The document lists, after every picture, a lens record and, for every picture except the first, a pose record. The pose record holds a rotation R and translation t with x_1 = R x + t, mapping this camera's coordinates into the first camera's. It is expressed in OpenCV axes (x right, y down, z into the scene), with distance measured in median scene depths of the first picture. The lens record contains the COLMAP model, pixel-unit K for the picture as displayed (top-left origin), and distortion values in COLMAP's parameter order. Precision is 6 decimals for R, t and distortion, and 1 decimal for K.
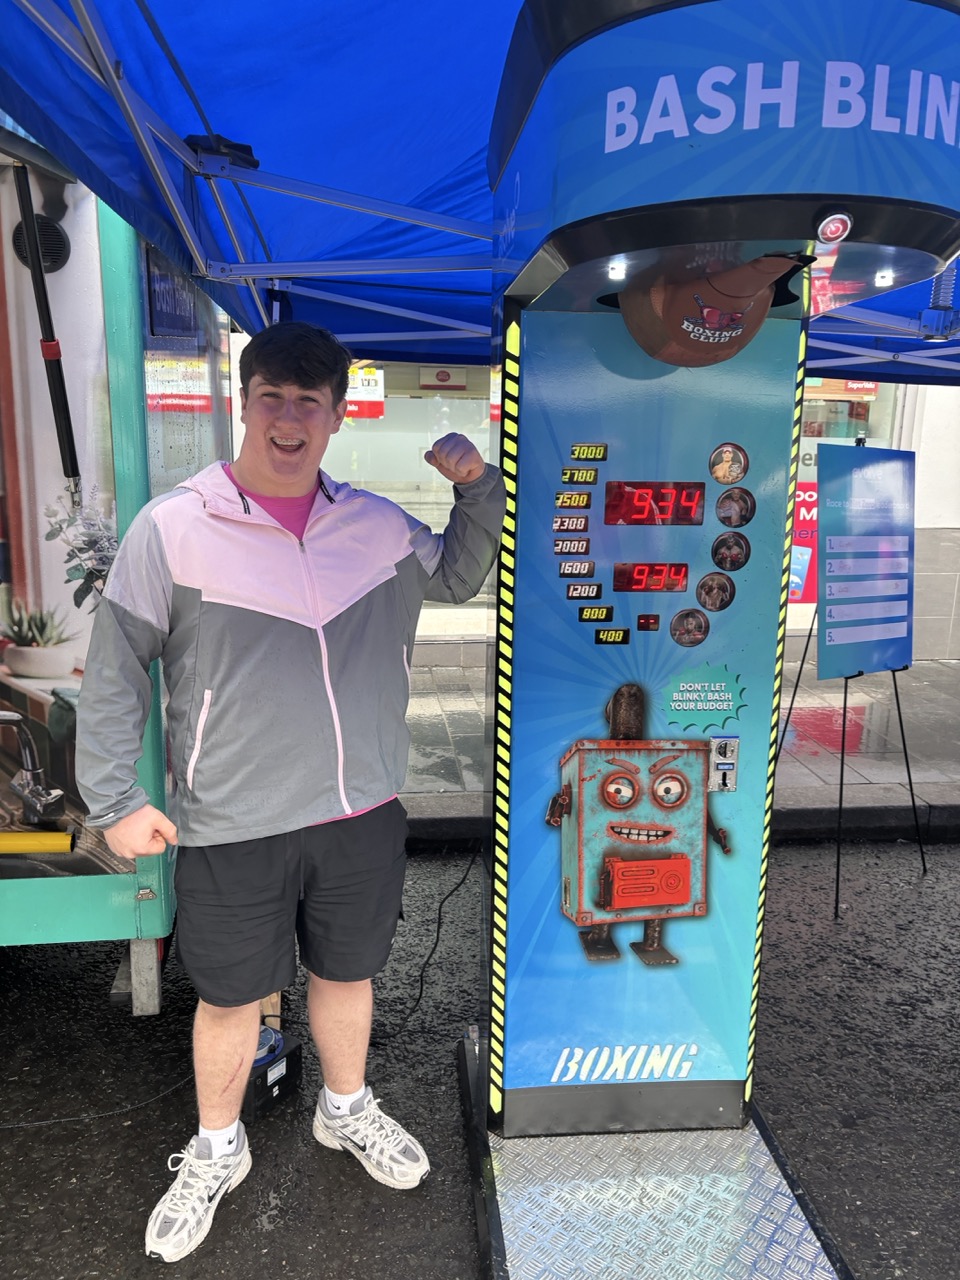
lens RADIAL K [[983.3, 0, 480.0], [0, 983.3, 640.0], [0, 0, 1]] dist [0.007672, 0.089007]
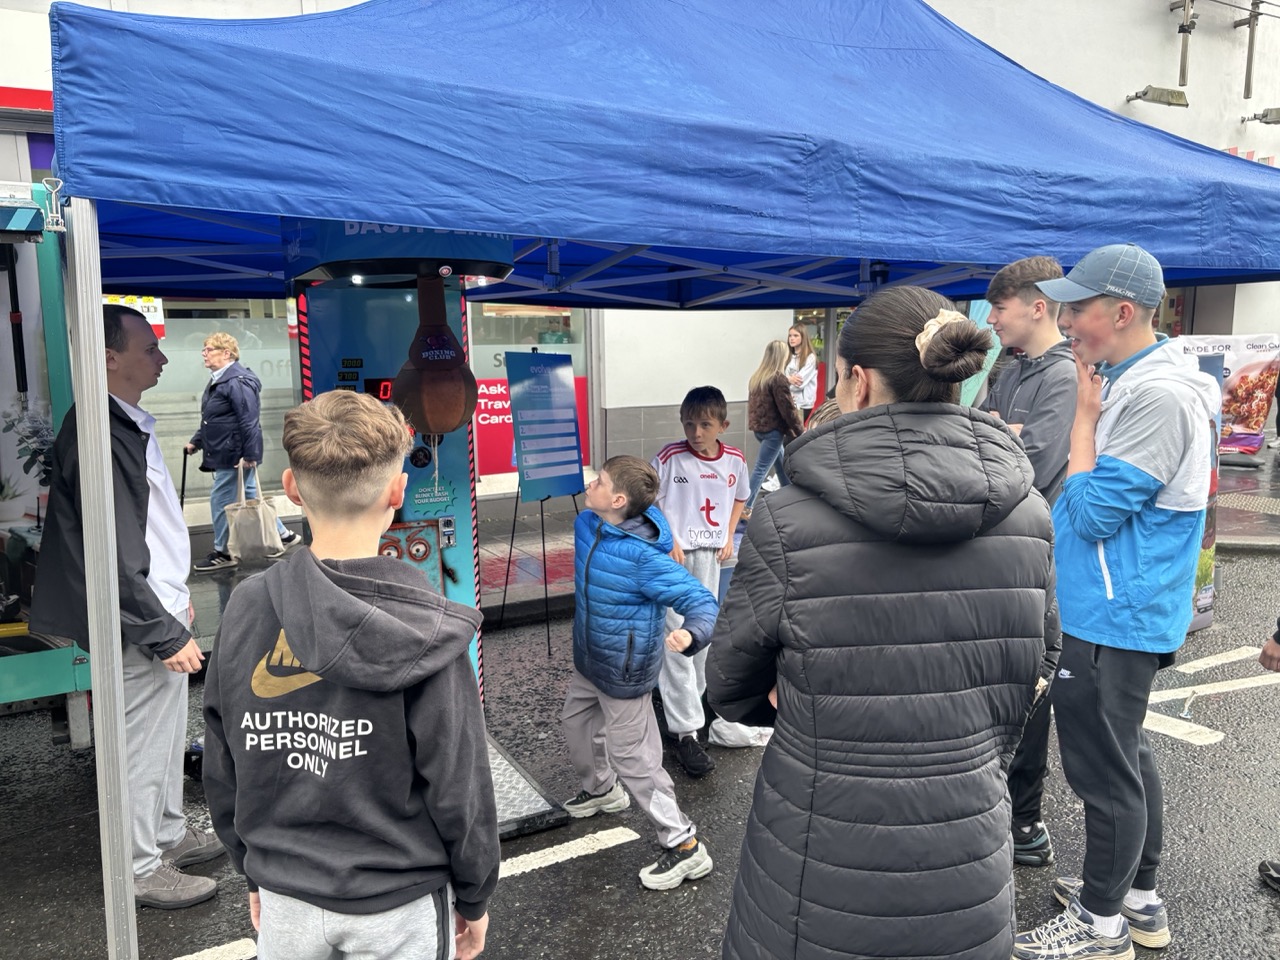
lens RADIAL K [[968.8, 0, 640.0], [0, 968.8, 480.0], [0, 0, 1]] dist [0.014126, 0.001907]
pose [[0.923678, -0.086865, 0.373193, -0.080863], [0.109971, 0.993087, -0.041034, 0.143937], [-0.367049, 0.078943, 0.926846, -0.779828]]
